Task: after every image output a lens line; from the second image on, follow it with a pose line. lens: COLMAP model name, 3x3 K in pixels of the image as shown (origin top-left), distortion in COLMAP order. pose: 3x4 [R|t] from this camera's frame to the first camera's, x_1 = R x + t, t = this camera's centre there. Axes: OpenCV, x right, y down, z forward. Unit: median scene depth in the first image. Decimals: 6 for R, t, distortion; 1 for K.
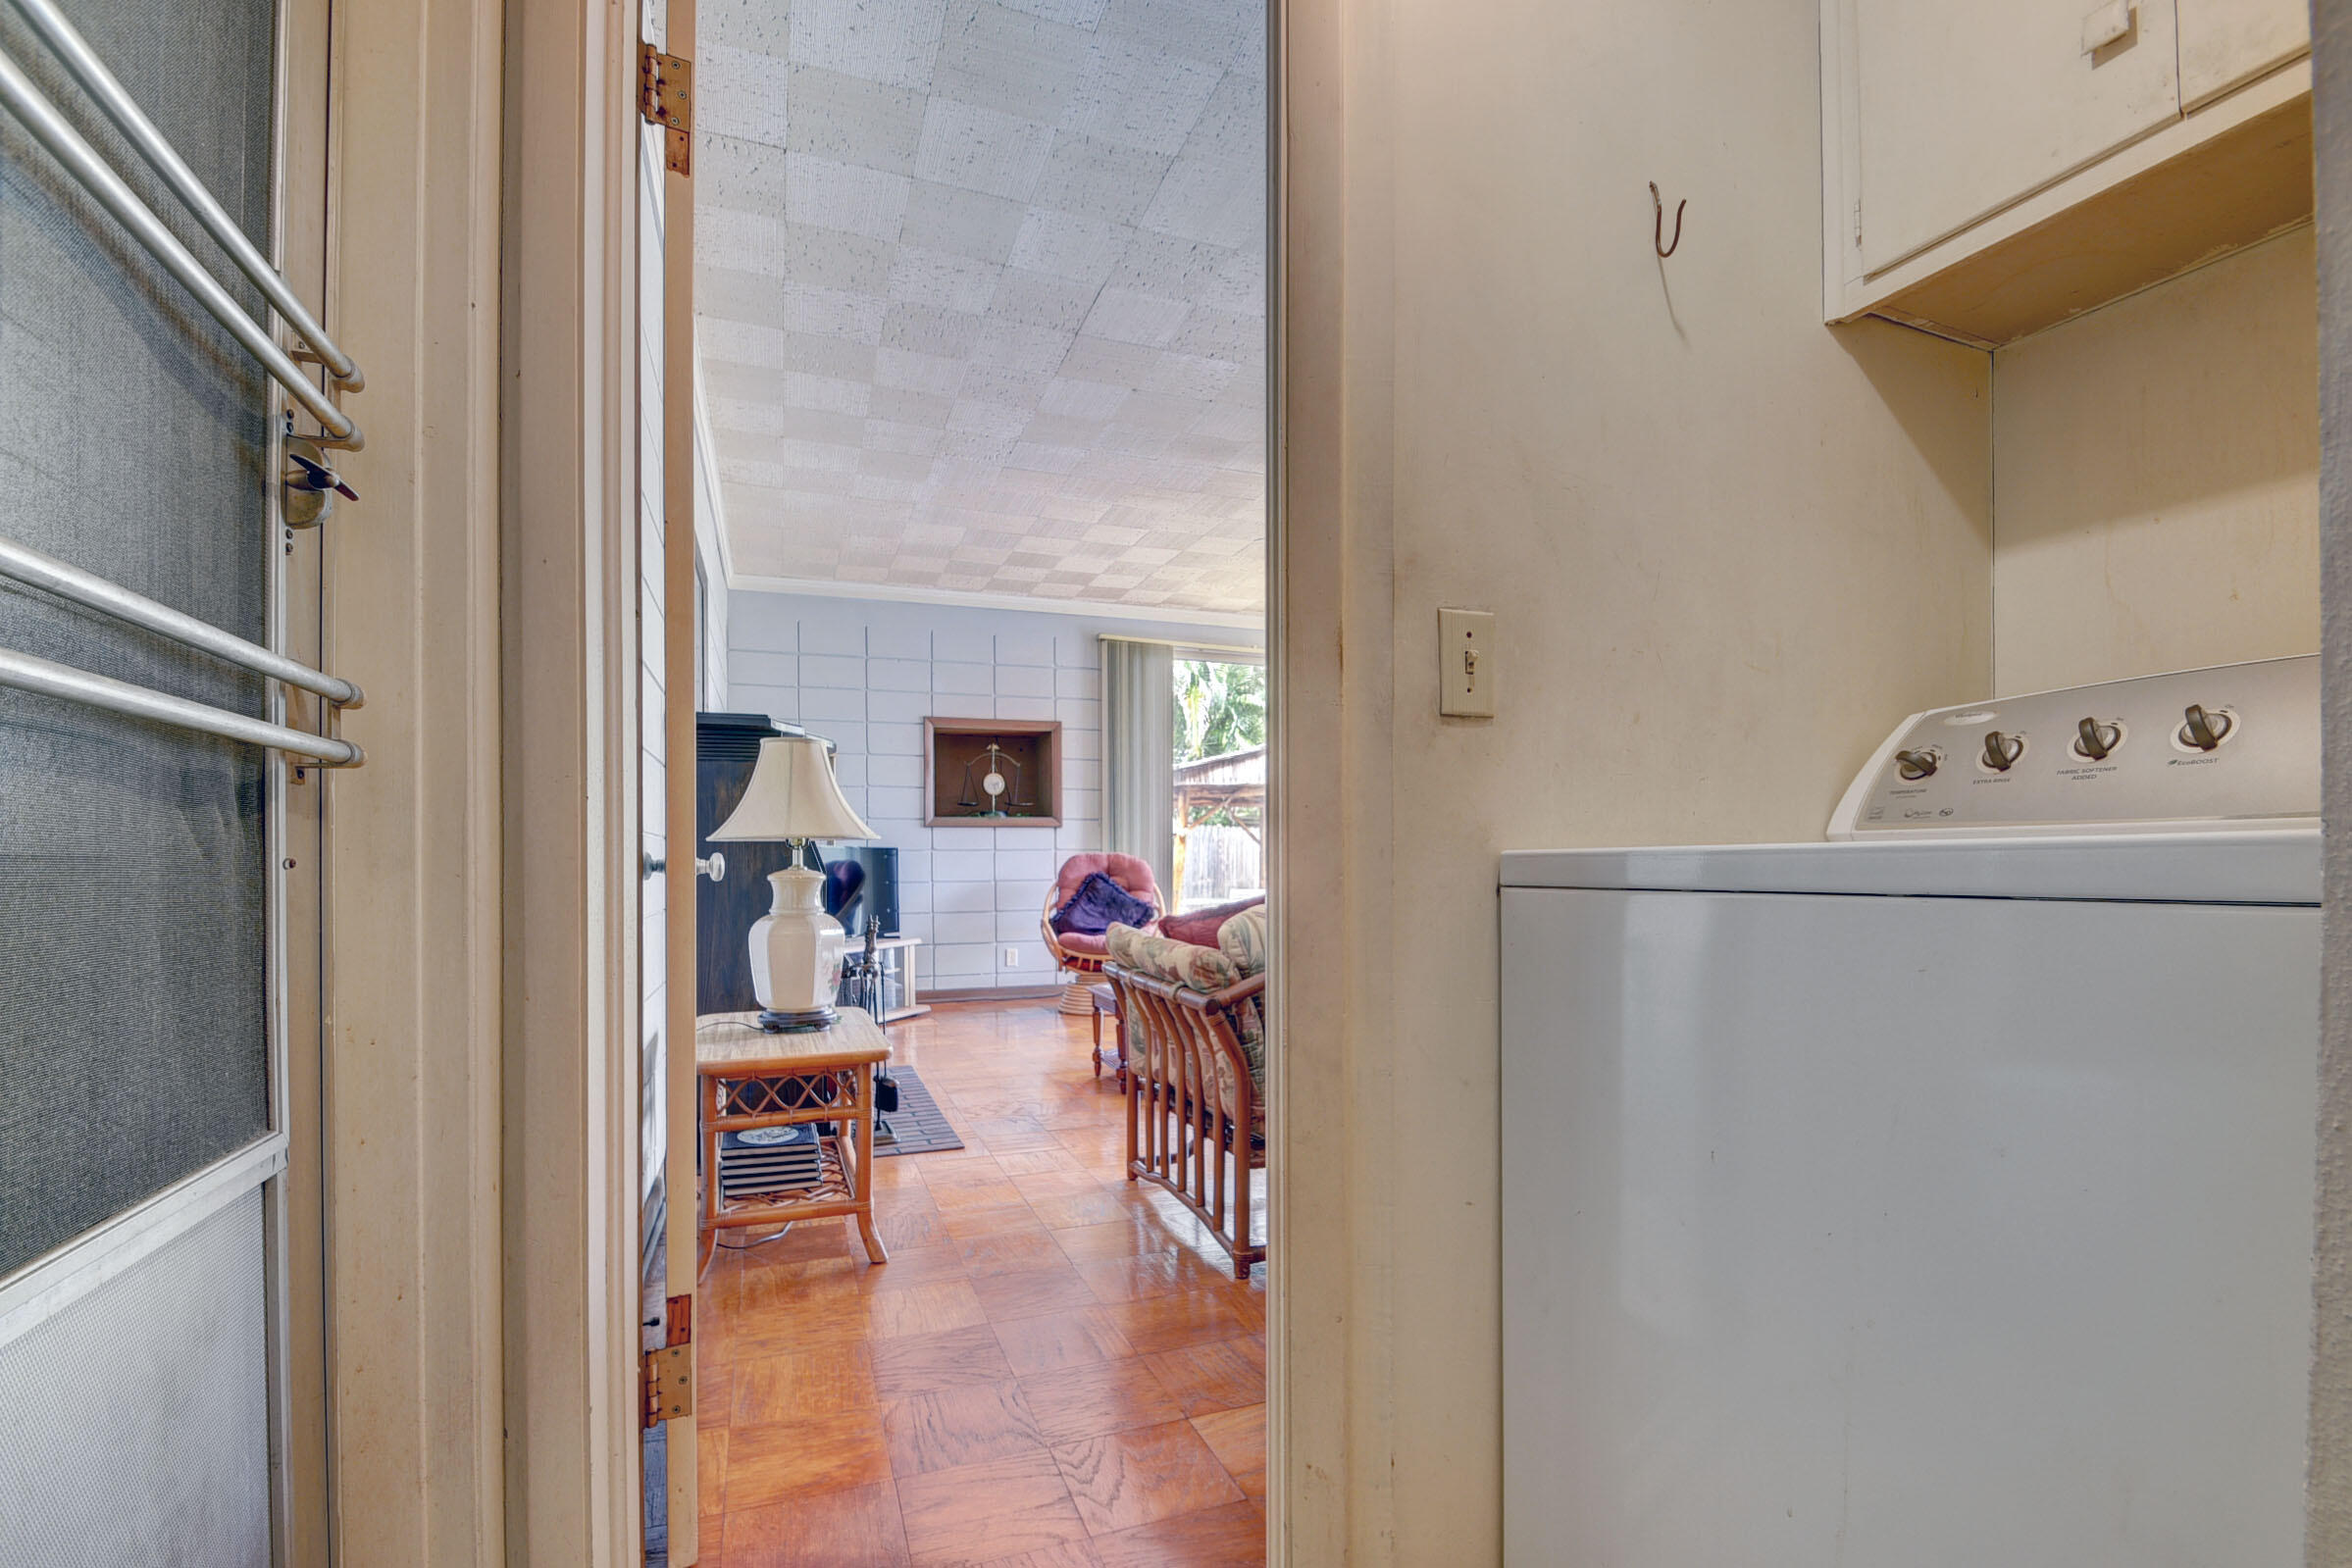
lens RADIAL K [[1041.7, 0, 1158.5], [0, 1041.7, 864.7], [0, 0, 1]] dist [-0.001895, -0.000875]
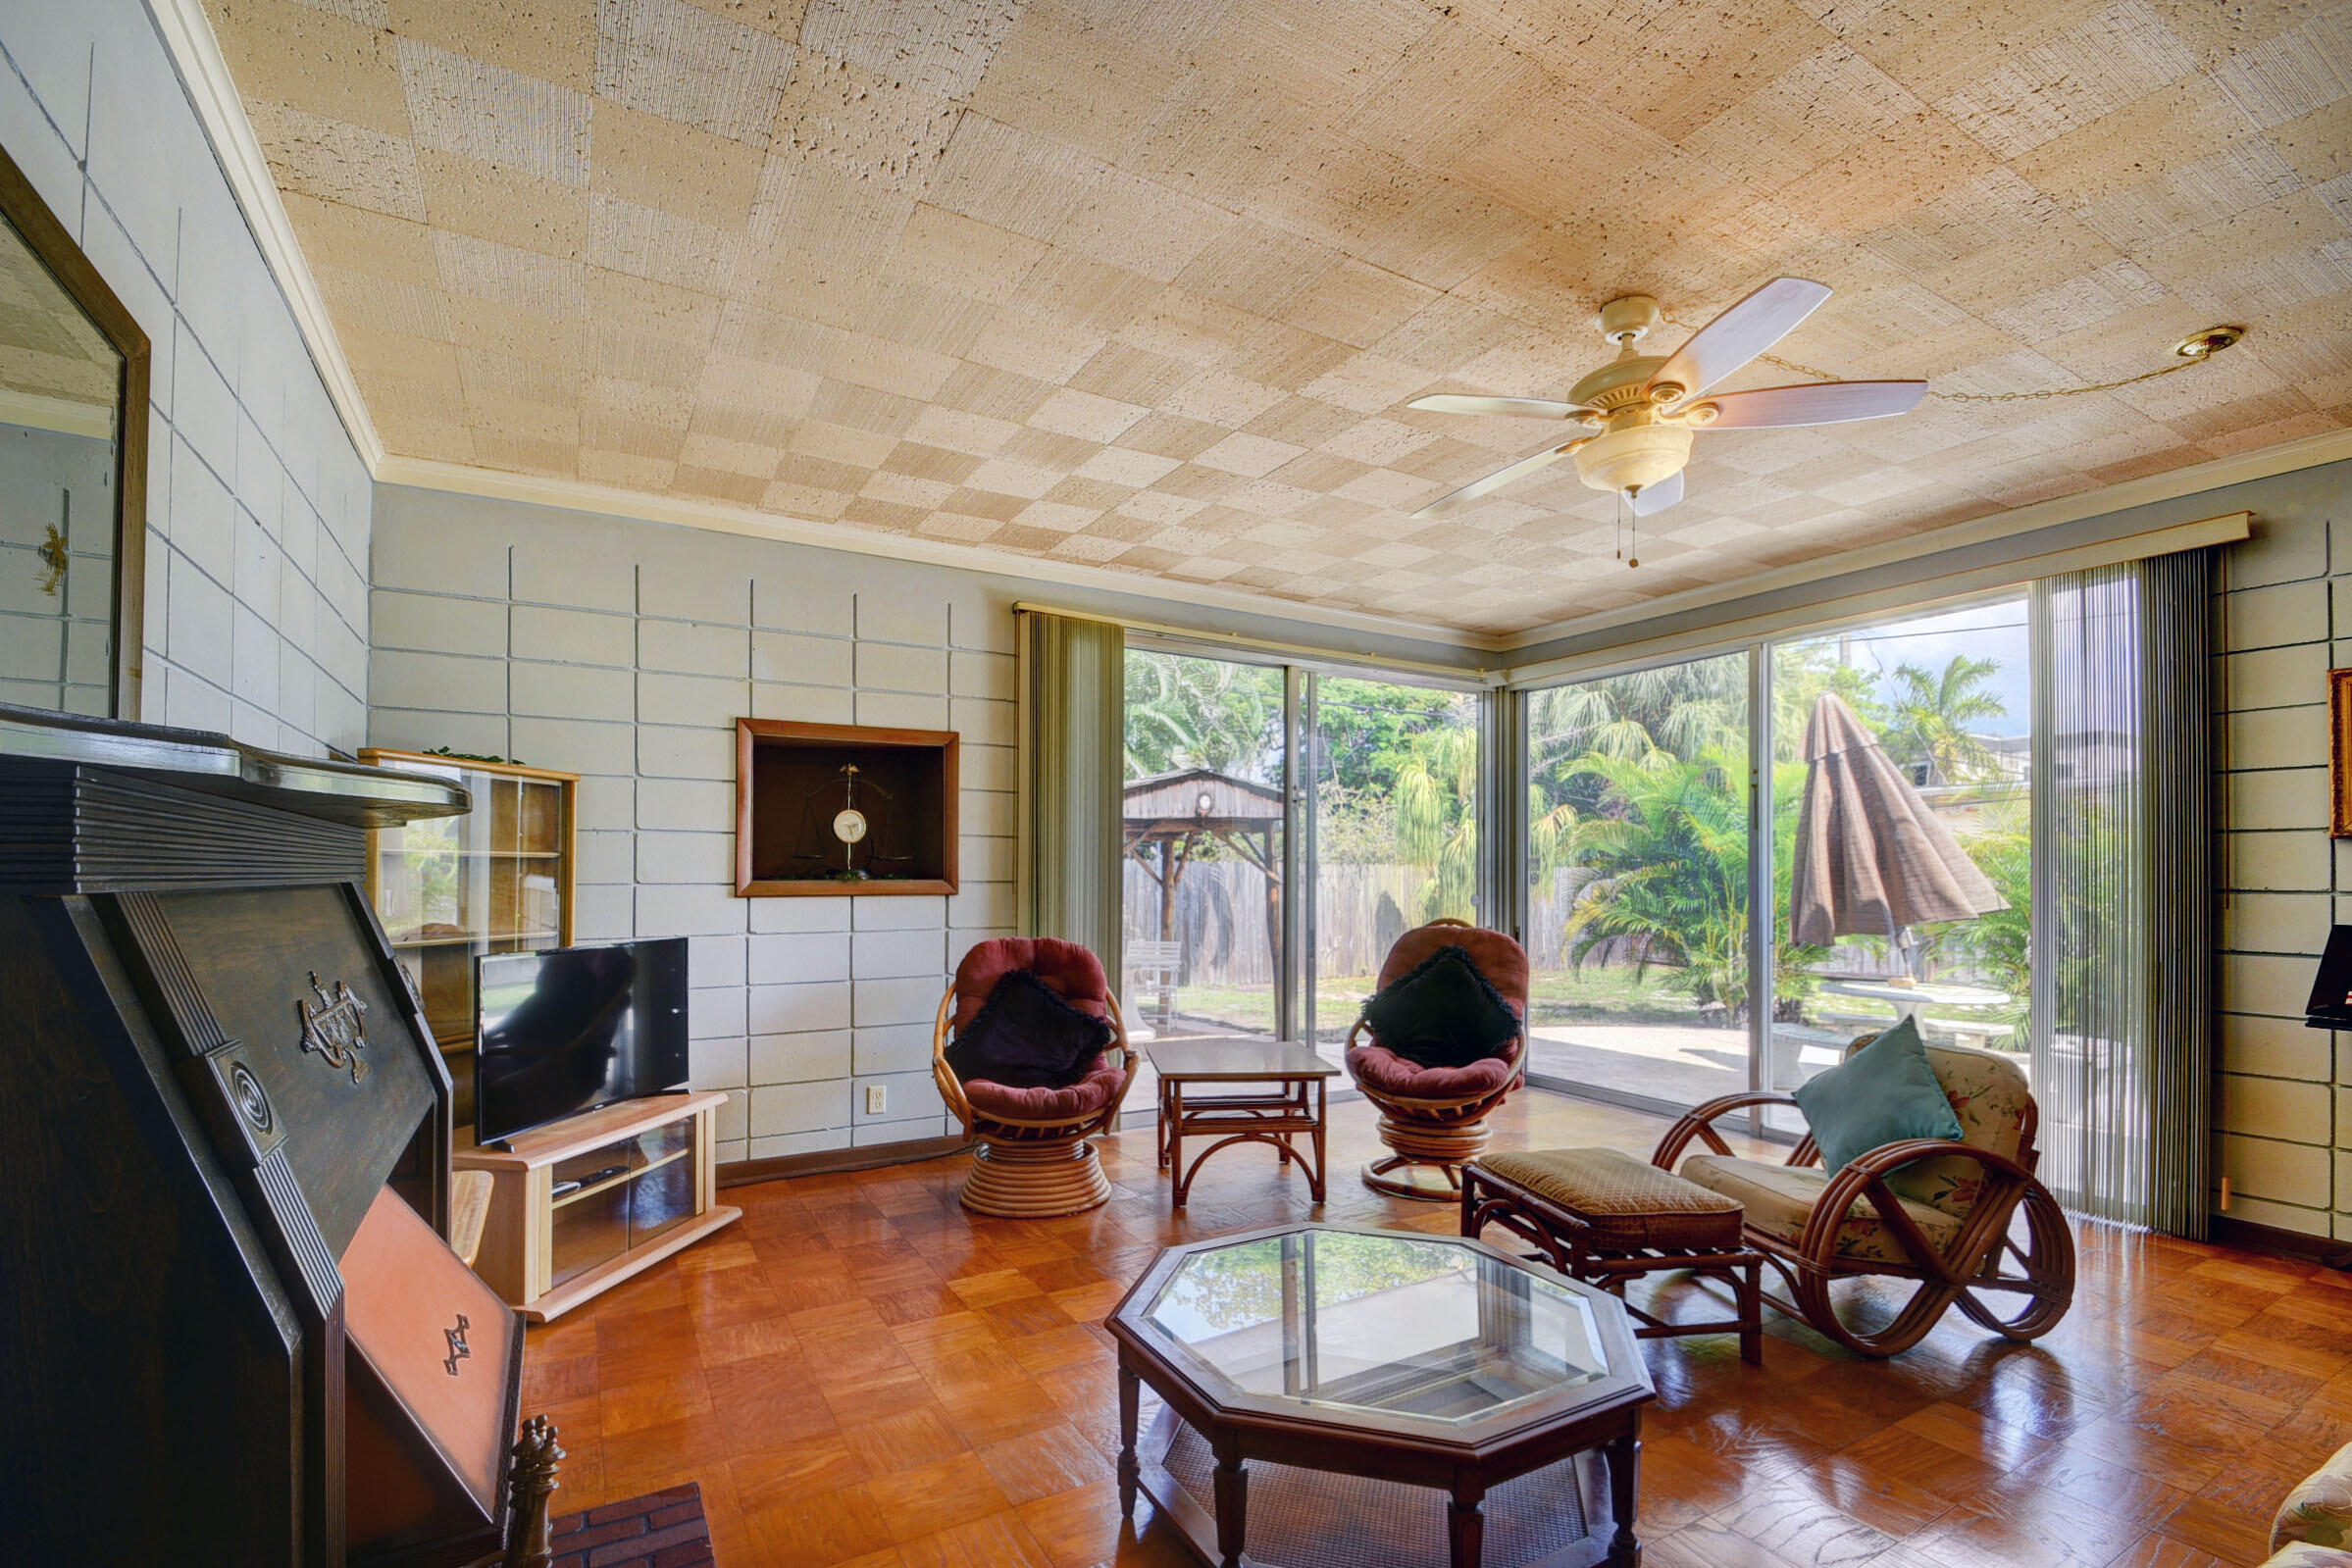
lens RADIAL K [[1041.7, 0, 1157.4], [0, 1041.7, 871.8], [0, 0, 1]] dist [-0.001895, -0.000875]
pose [[0.986427, 0.009246, 0.163941, -0.080012], [-0.008404, 0.999948, -0.005827, -0.049736], [-0.163987, 0.004370, 0.986453, 0.351355]]
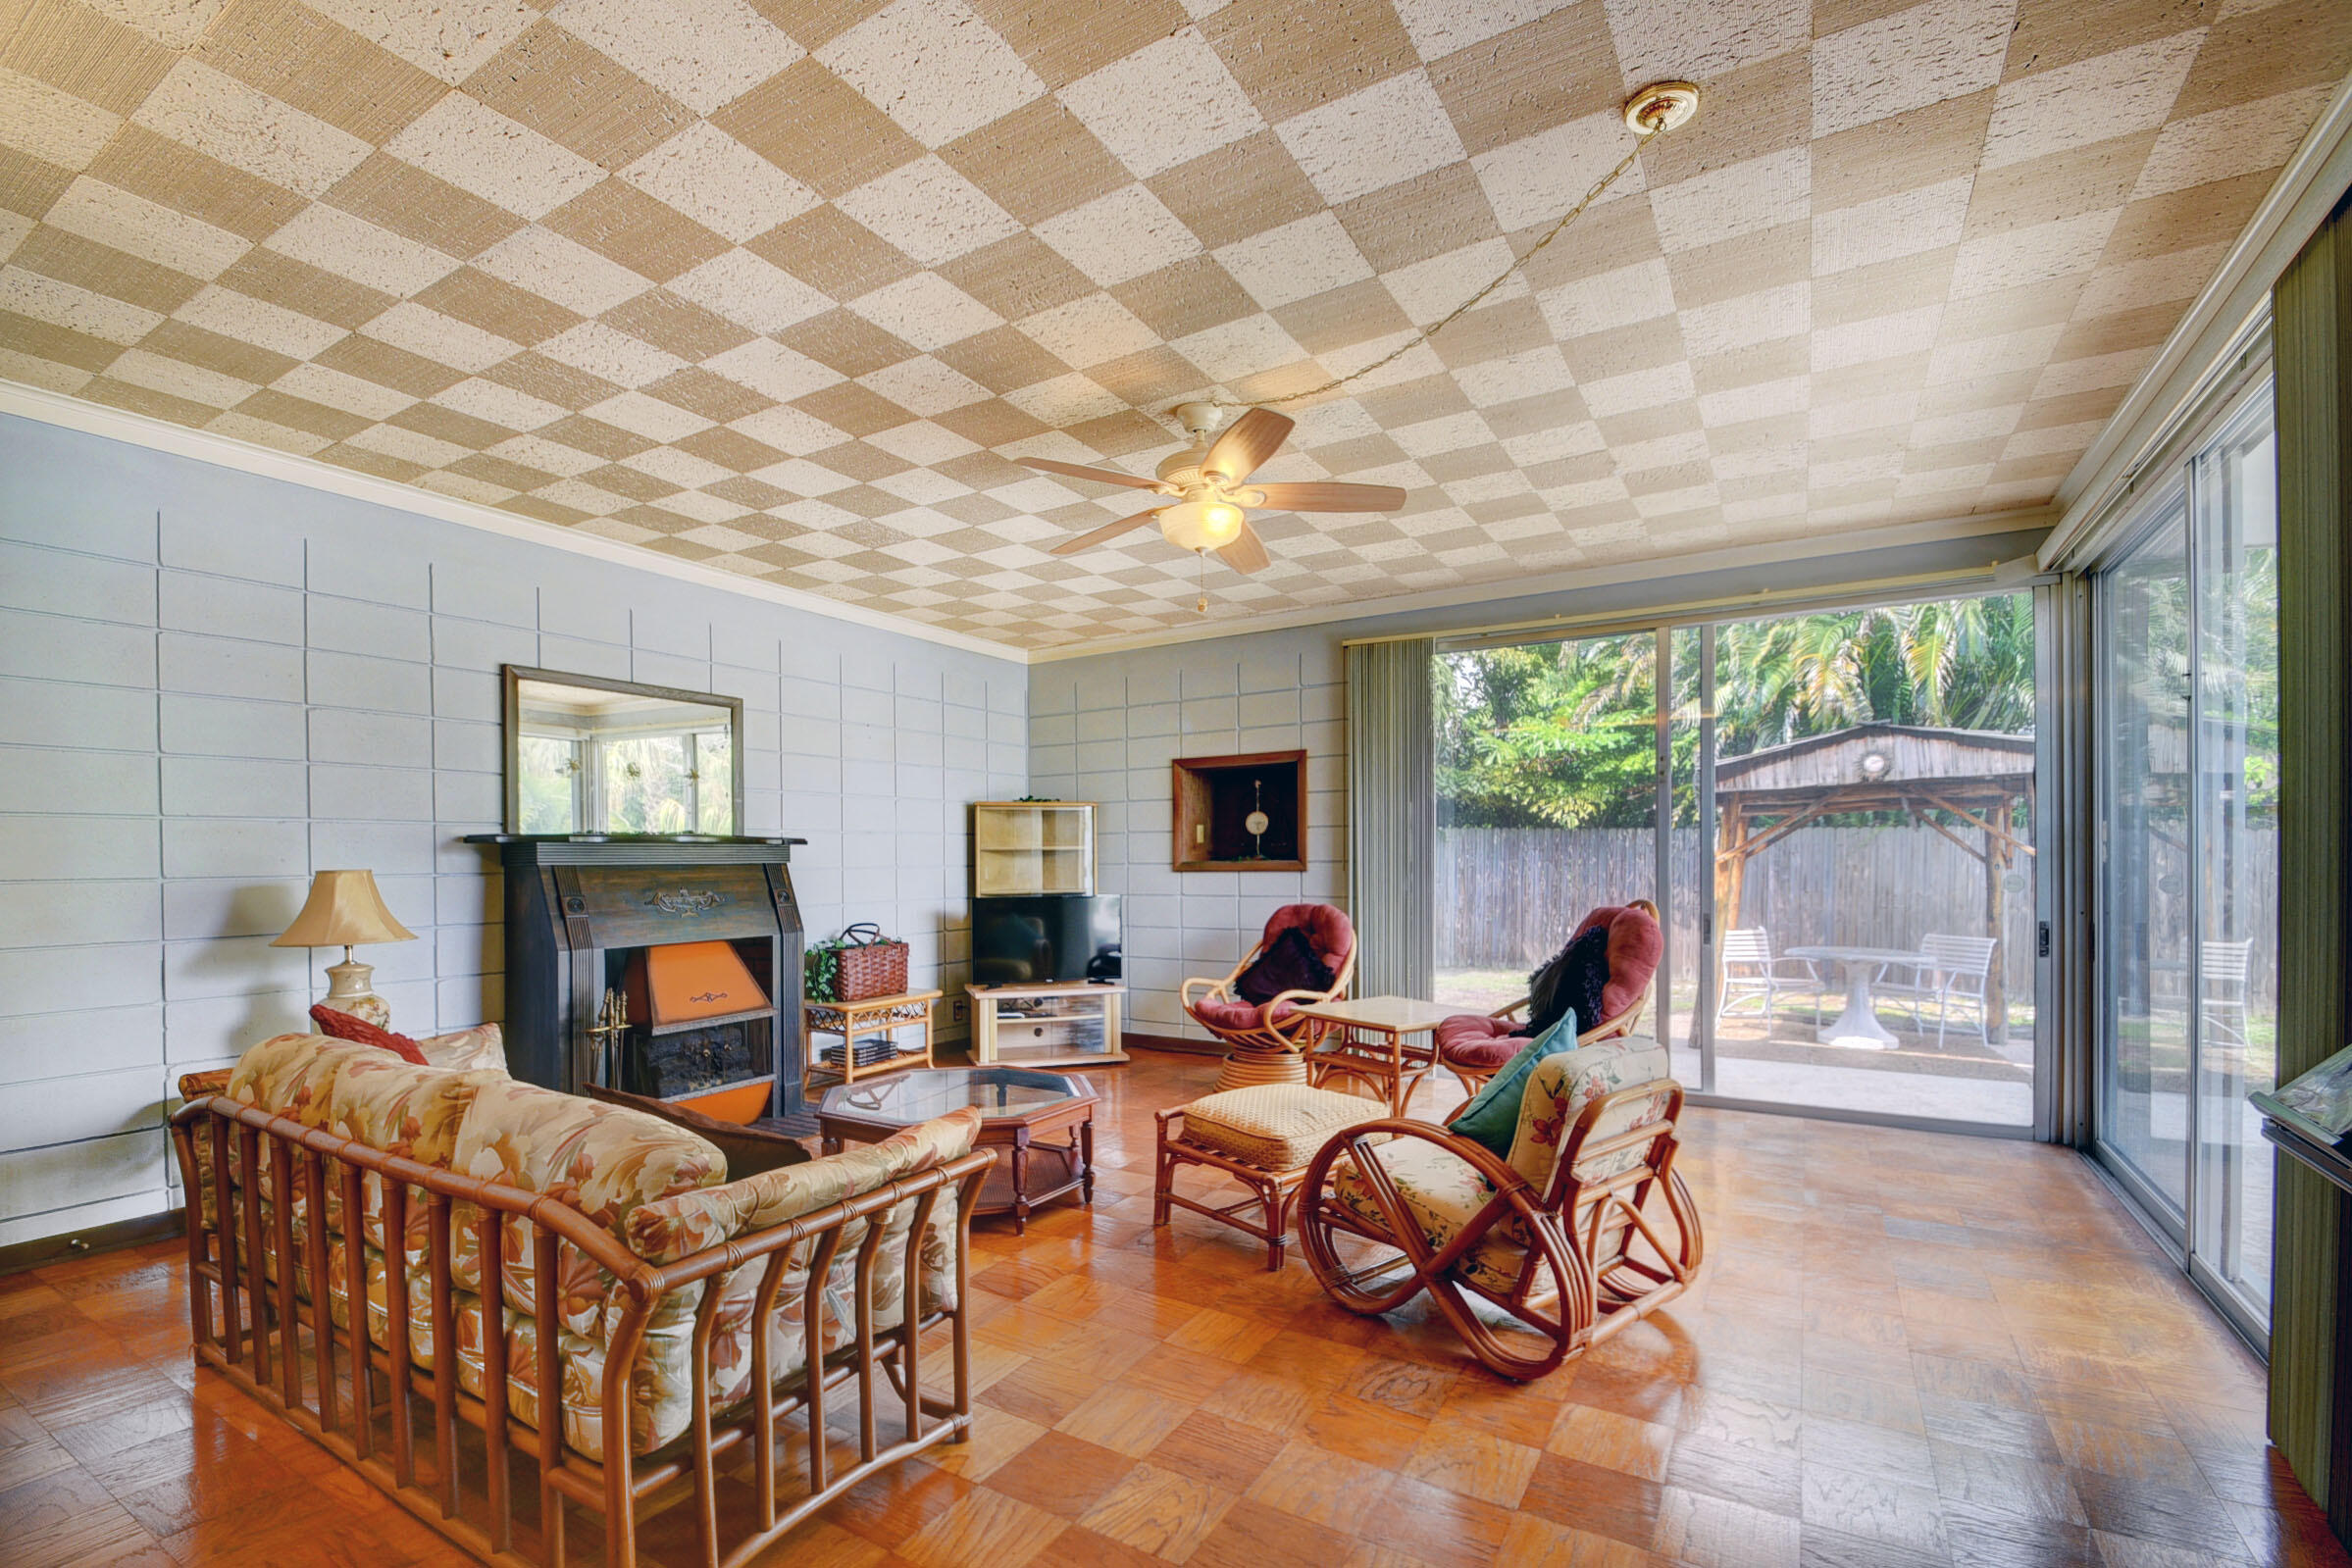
lens RADIAL K [[1041.7, 0, 1176.3], [0, 1041.7, 856.8], [0, 0, 1]] dist [-0.001895, -0.000875]
pose [[0.621561, 0.001749, -0.783364, 0.548495], [0.002514, 0.999988, 0.004228, -0.054308], [0.783362, -0.004597, 0.621549, 0.391404]]
